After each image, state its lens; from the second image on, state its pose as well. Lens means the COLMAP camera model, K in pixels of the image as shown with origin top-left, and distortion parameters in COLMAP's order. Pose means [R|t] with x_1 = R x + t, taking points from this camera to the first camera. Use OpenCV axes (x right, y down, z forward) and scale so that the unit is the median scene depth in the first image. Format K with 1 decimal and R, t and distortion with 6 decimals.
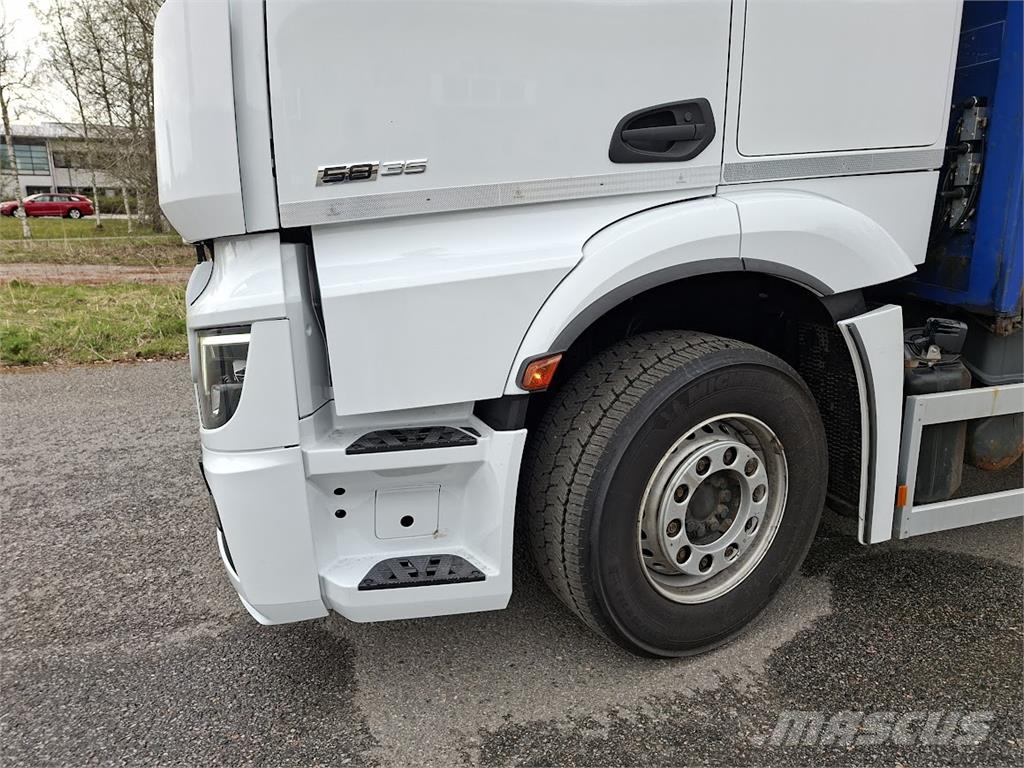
lens RADIAL K [[709.0, 0, 520.6], [0, 709.0, 373.6], [0, 0, 1]] dist [0.115848, -0.140900]
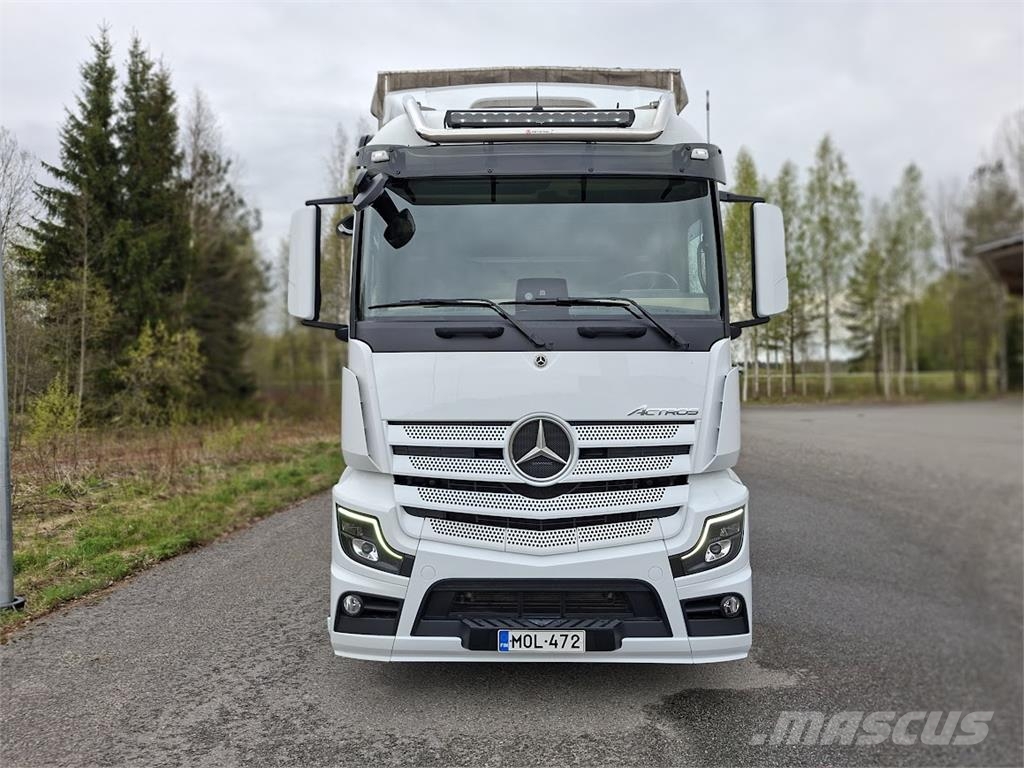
lens RADIAL K [[715.9, 0, 510.2], [0, 715.9, 368.8], [0, 0, 1]] dist [0.041164, -0.037034]
pose [[0.315111, 0.014789, 0.948940, -2.327923], [0.228270, 0.969345, -0.090907, -0.371261], [-0.921194, 0.245260, 0.302076, 0.756528]]
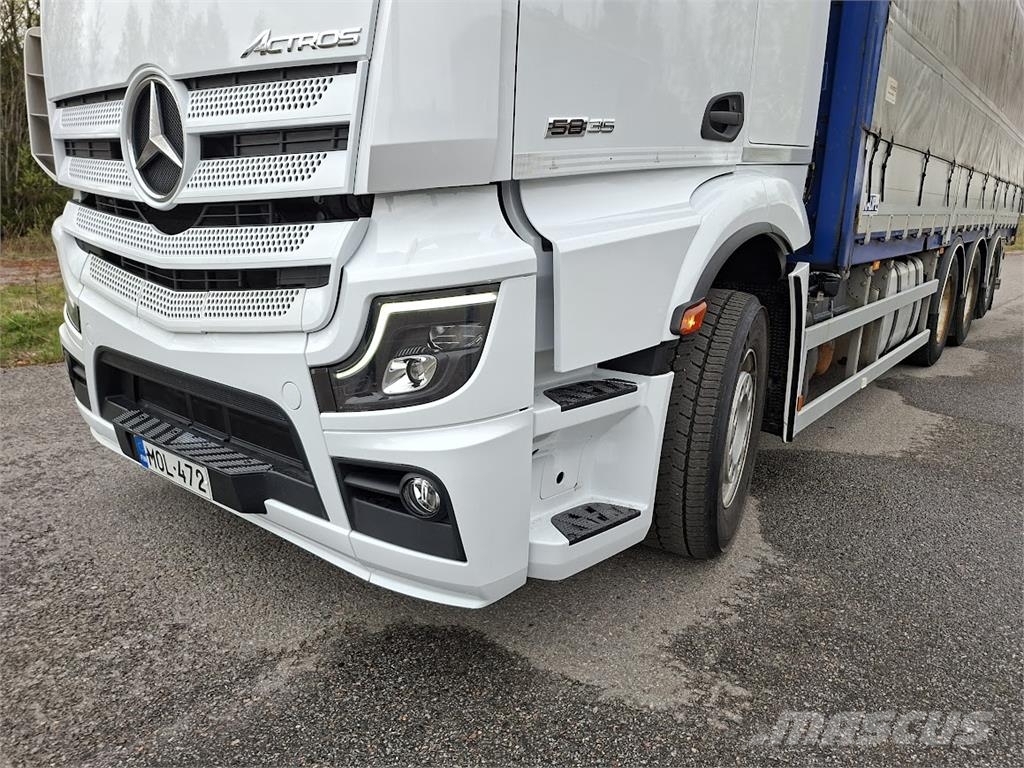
lens RADIAL K [[709.0, 0, 520.6], [0, 709.0, 373.6], [0, 0, 1]] dist [0.115848, -0.140900]
pose [[0.829083, -0.098998, 0.550291, -0.742454], [0.099452, 0.994617, 0.029096, 0.023143], [-0.550209, 0.030605, 0.834466, 0.178153]]
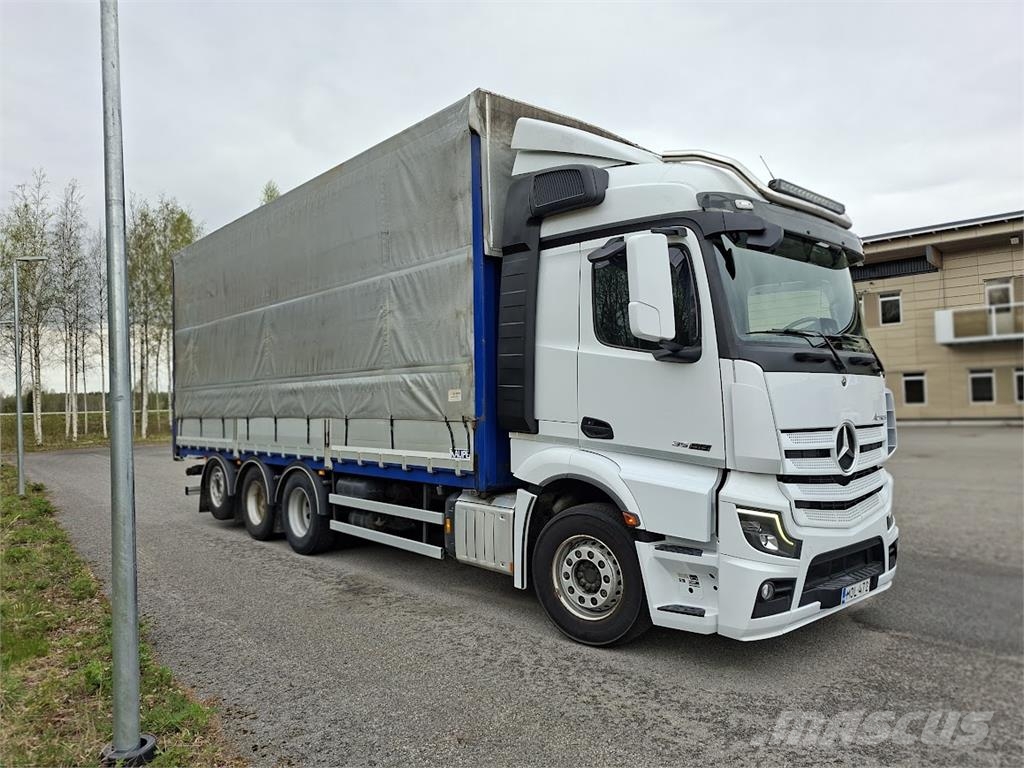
lens RADIAL K [[705.3, 0, 512.0], [0, 705.3, 384.0], [0, 0, 1]] dist [-0.004127, -0.004704]
pose [[-0.396962, 0.040389, 0.916946, -2.316266], [0.232806, 0.970791, 0.058025, -0.929650], [-0.887819, 0.236504, -0.394770, 3.171703]]
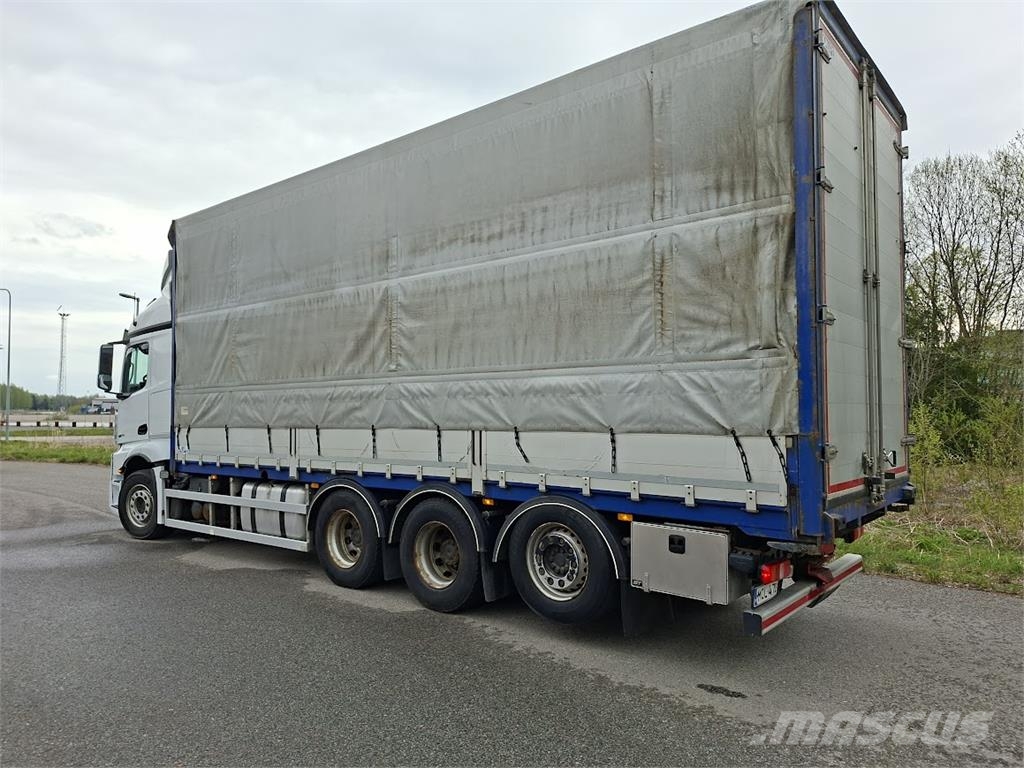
lens RADIAL K [[704.9, 0, 512.0], [0, 704.9, 384.0], [0, 0, 1]] dist [0.120724, -0.141365]
pose [[0.538208, -0.031907, -0.842208, 5.888917], [-0.199499, 0.966062, -0.164088, -0.309492], [0.818860, 0.256333, 0.513577, 0.375352]]
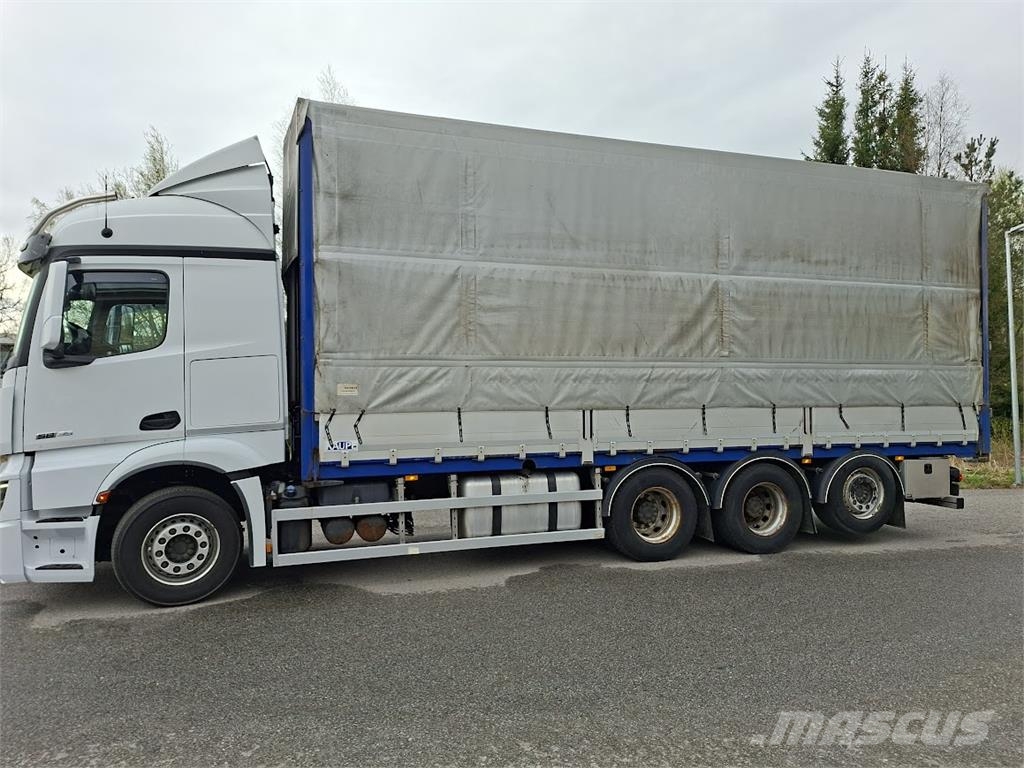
lens RADIAL K [[704.9, 0, 512.0], [0, 704.9, 384.0], [0, 0, 1]] dist [0.120724, -0.141365]
pose [[0.999738, 0.004034, 0.022553, 1.566584], [0.001655, 0.969088, -0.246708, 0.272331], [-0.022851, 0.246680, 0.968827, -2.006816]]
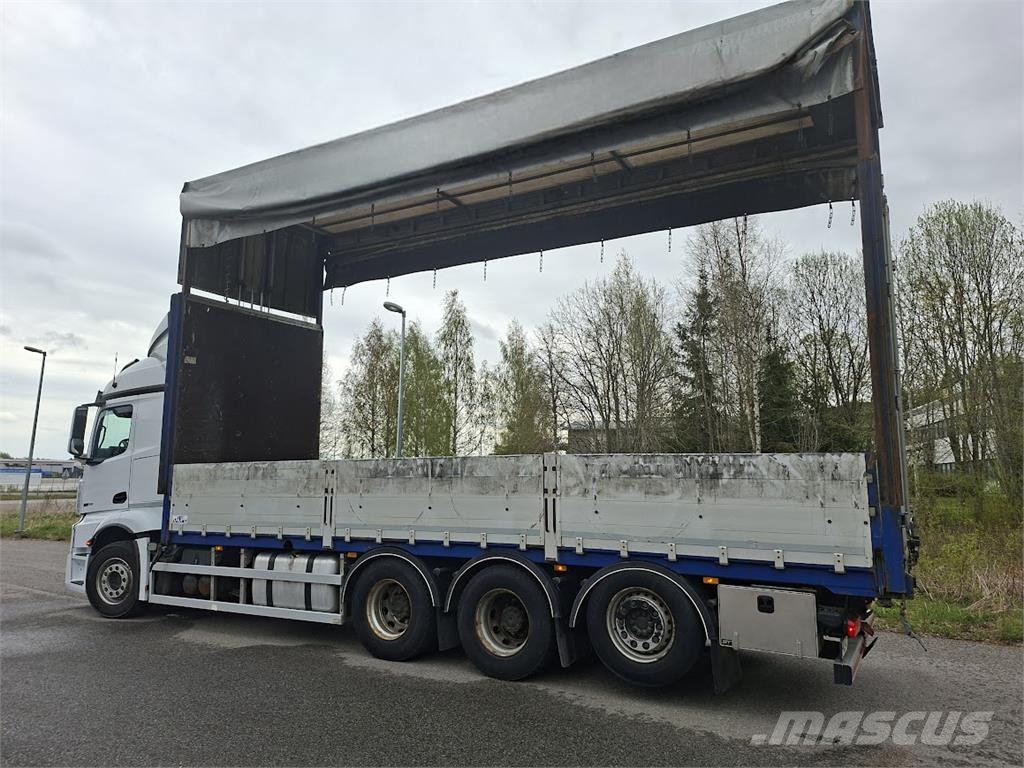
lens RADIAL K [[709.0, 0, 520.6], [0, 709.0, 373.6], [0, 0, 1]] dist [0.115848, -0.140900]
pose [[0.677119, -0.103094, -0.728616, 5.582647], [-0.182294, 0.935776, -0.301815, -0.116722], [0.712937, 0.337187, 0.614838, -0.410774]]
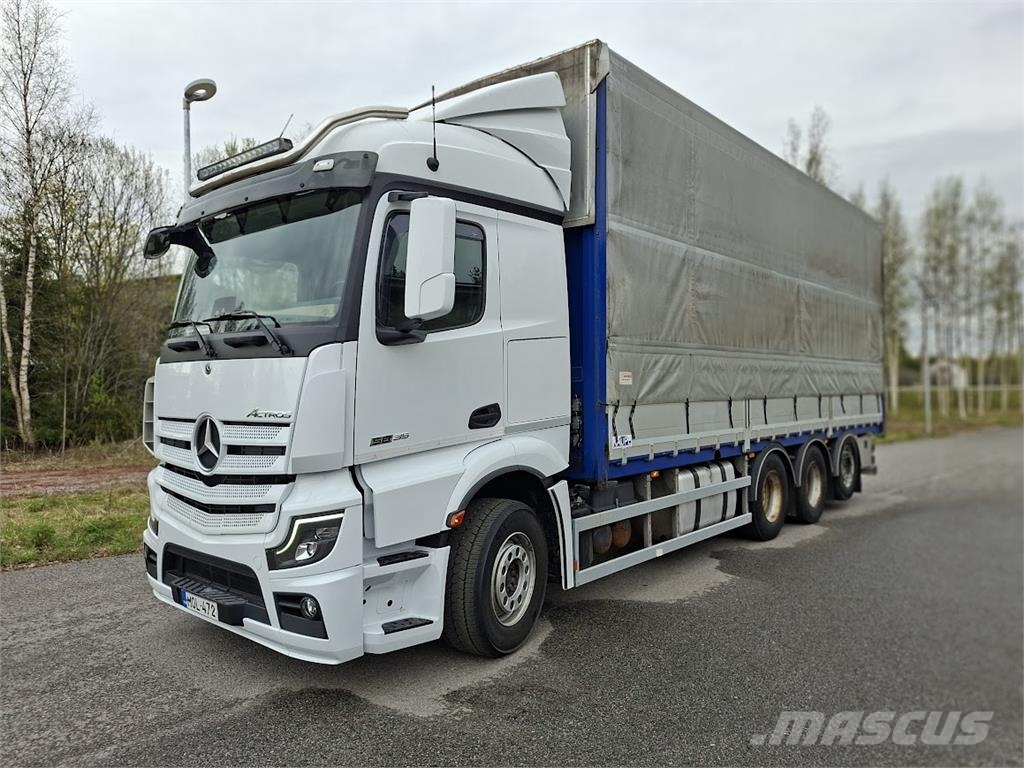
lens RADIAL K [[709.0, 0, 520.6], [0, 709.0, 373.6], [0, 0, 1]] dist [0.115848, -0.140900]
pose [[0.849356, 0.012473, 0.527673, -0.923822], [0.123703, 0.967173, -0.221978, 0.073722], [-0.513120, 0.253813, 0.819931, -1.029187]]
